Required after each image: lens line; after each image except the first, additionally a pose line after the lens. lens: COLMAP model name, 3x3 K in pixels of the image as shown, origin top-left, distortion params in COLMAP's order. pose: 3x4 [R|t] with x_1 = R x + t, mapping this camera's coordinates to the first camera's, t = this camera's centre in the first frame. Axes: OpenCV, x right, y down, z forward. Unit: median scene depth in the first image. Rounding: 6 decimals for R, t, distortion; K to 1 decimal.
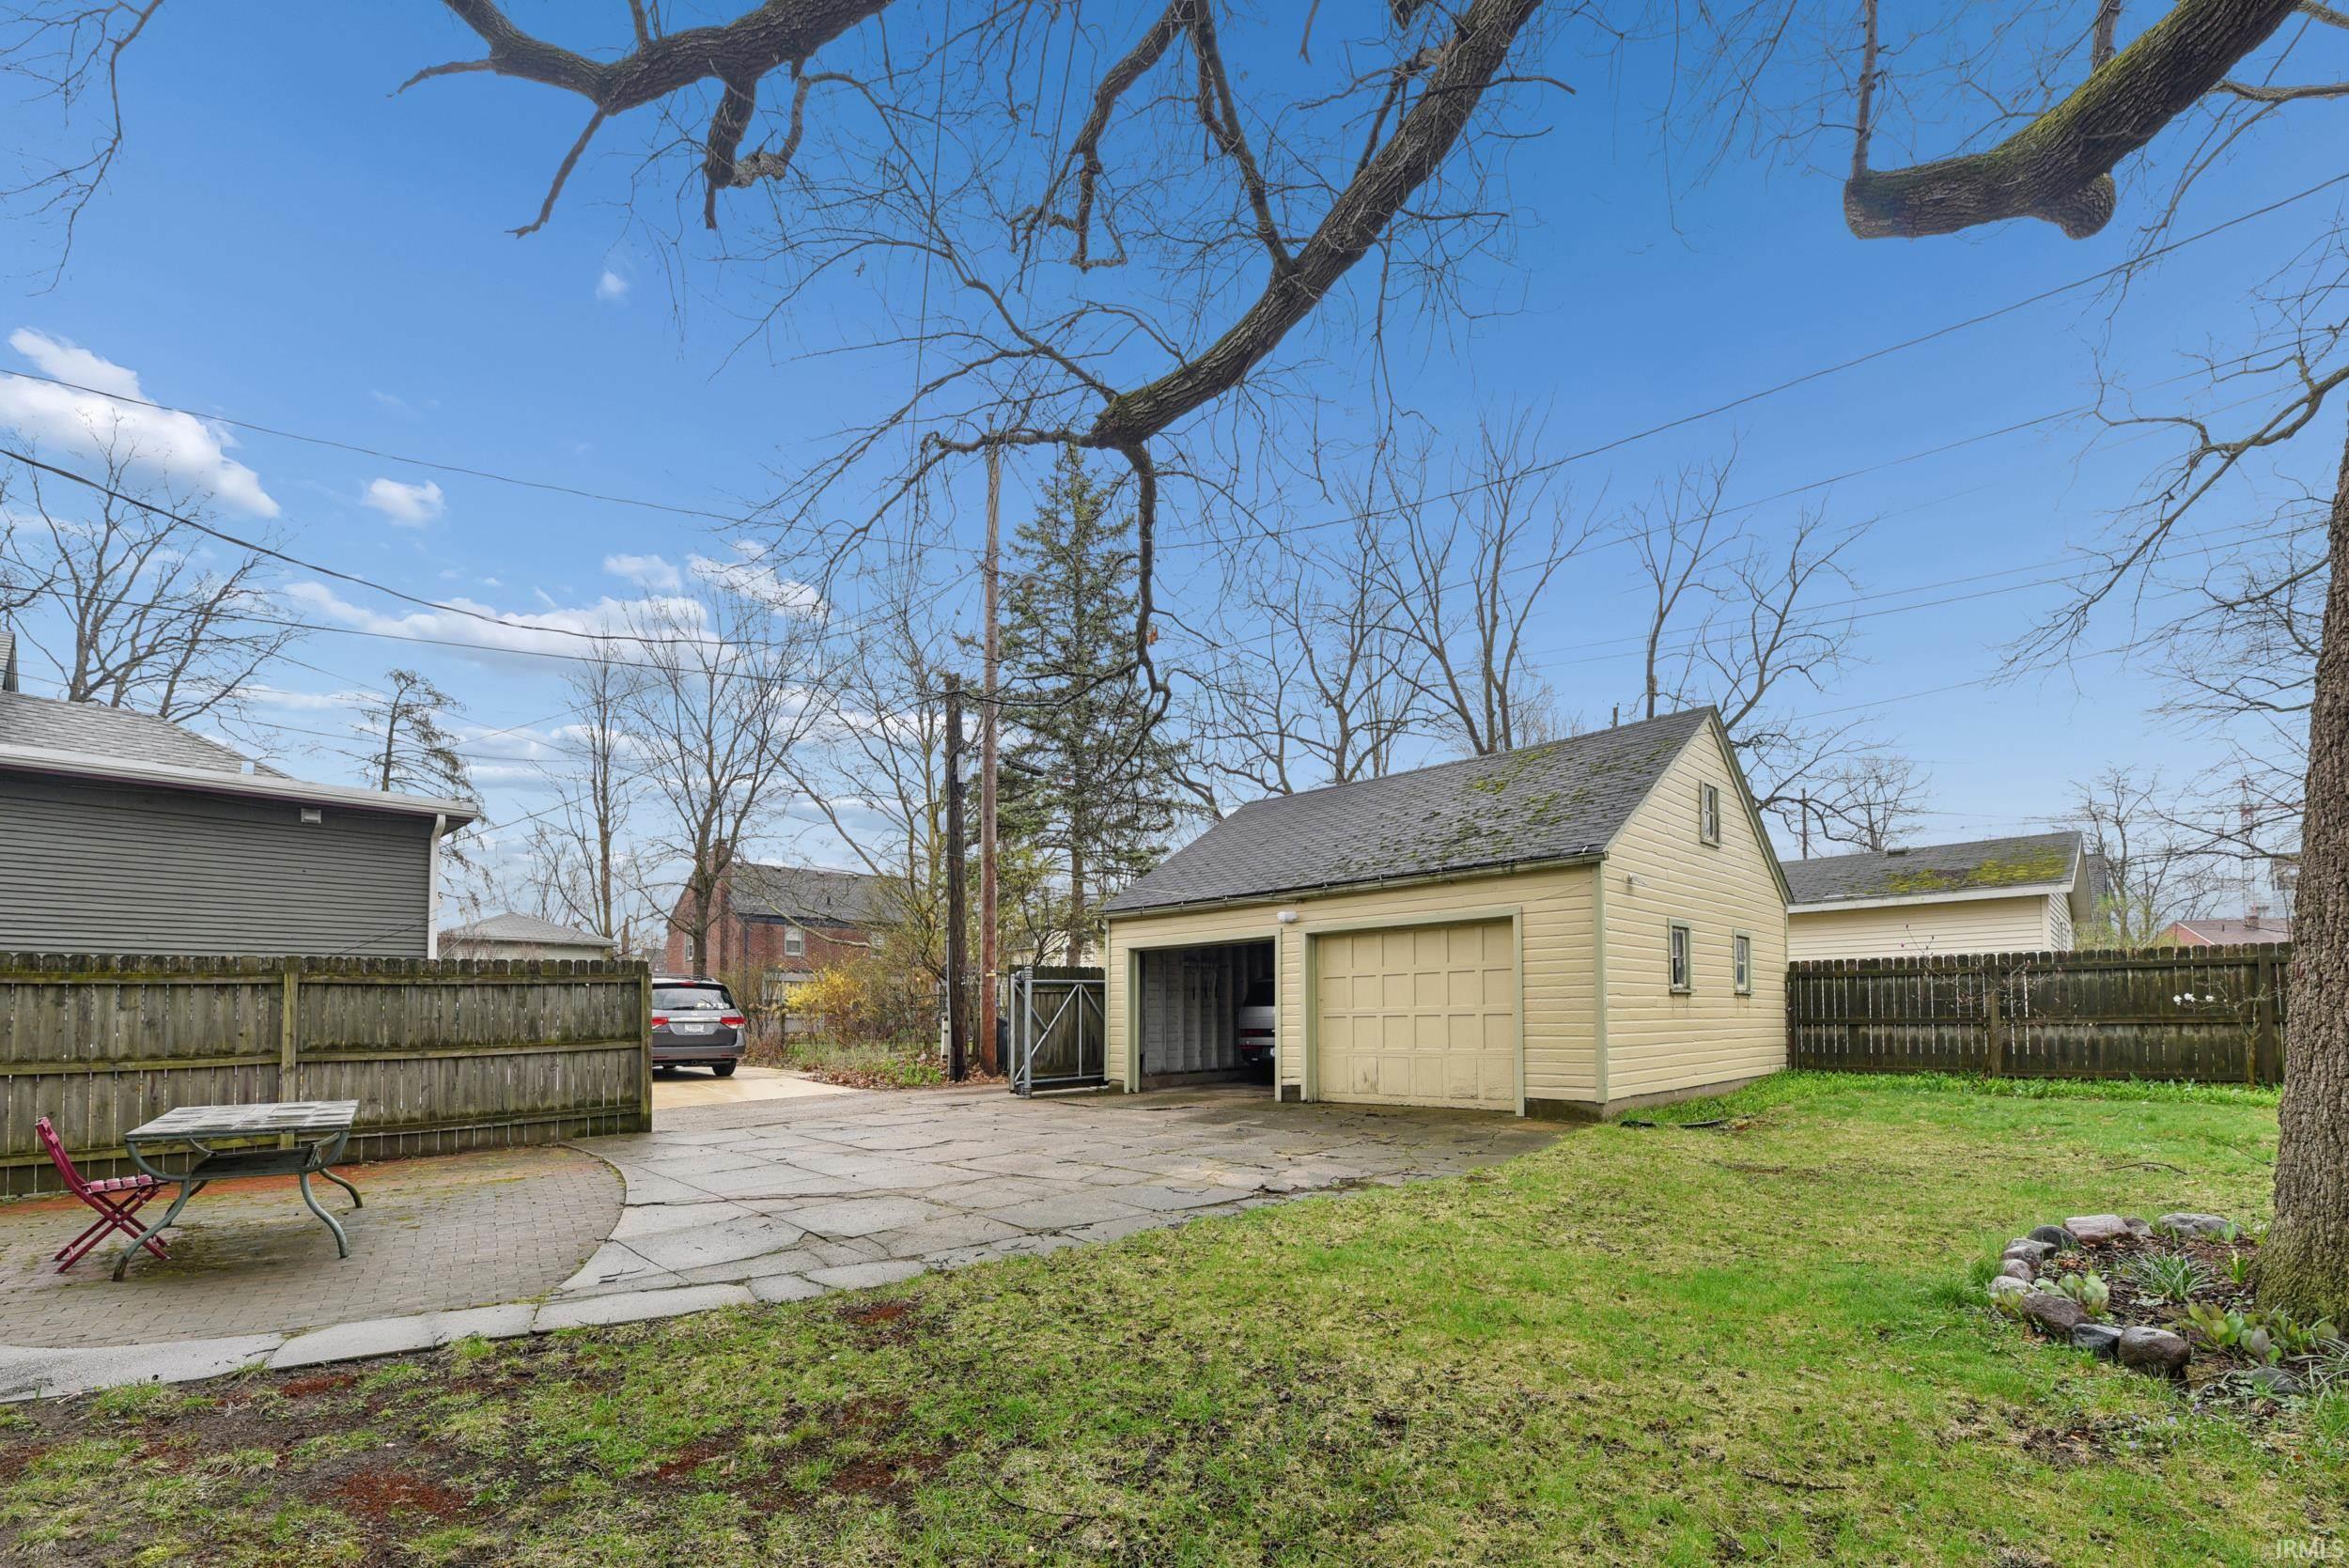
lens RADIAL K [[953.0, 0, 1178.1], [0, 953.0, 777.6], [0, 0, 1]] dist [-0.000209, -0.000253]
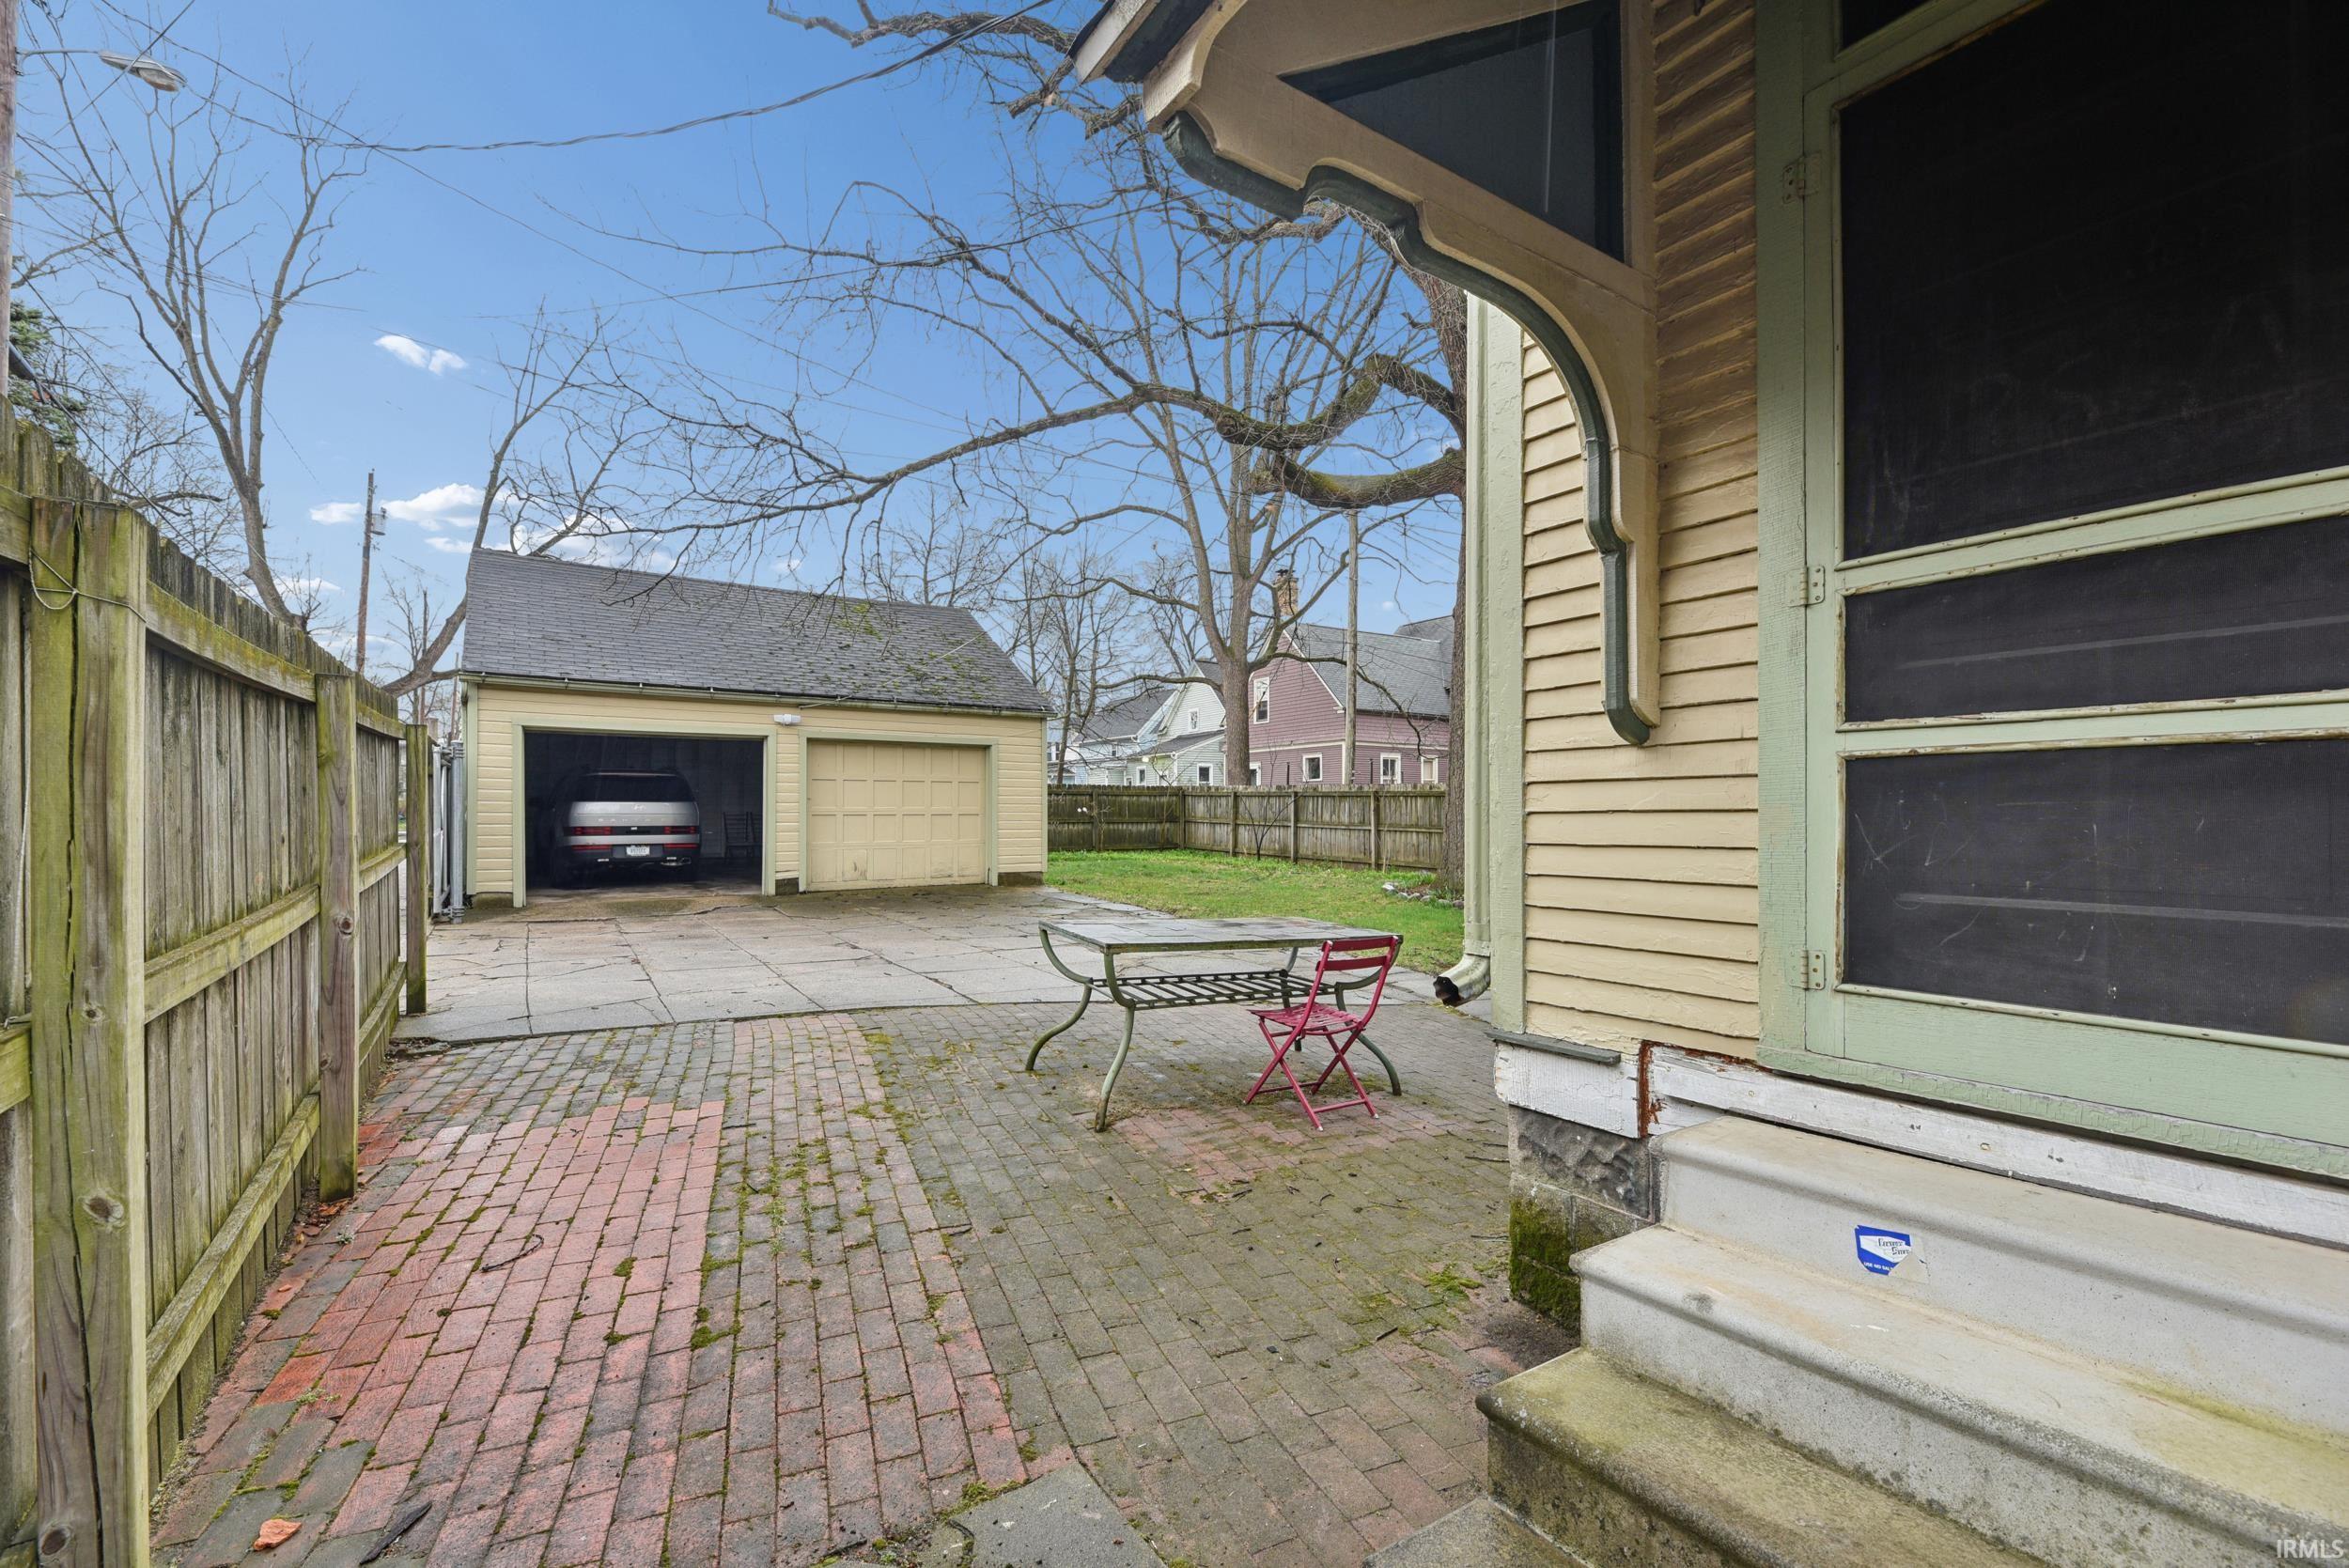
lens RADIAL K [[953.0, 0, 1178.1], [0, 953.0, 777.6], [0, 0, 1]] dist [-0.000209, -0.000253]
pose [[0.222684, 0.046365, 0.973788, -0.813761], [-0.246574, 0.969070, 0.010245, 0.098398], [-0.943193, -0.242392, 0.227229, 0.384292]]
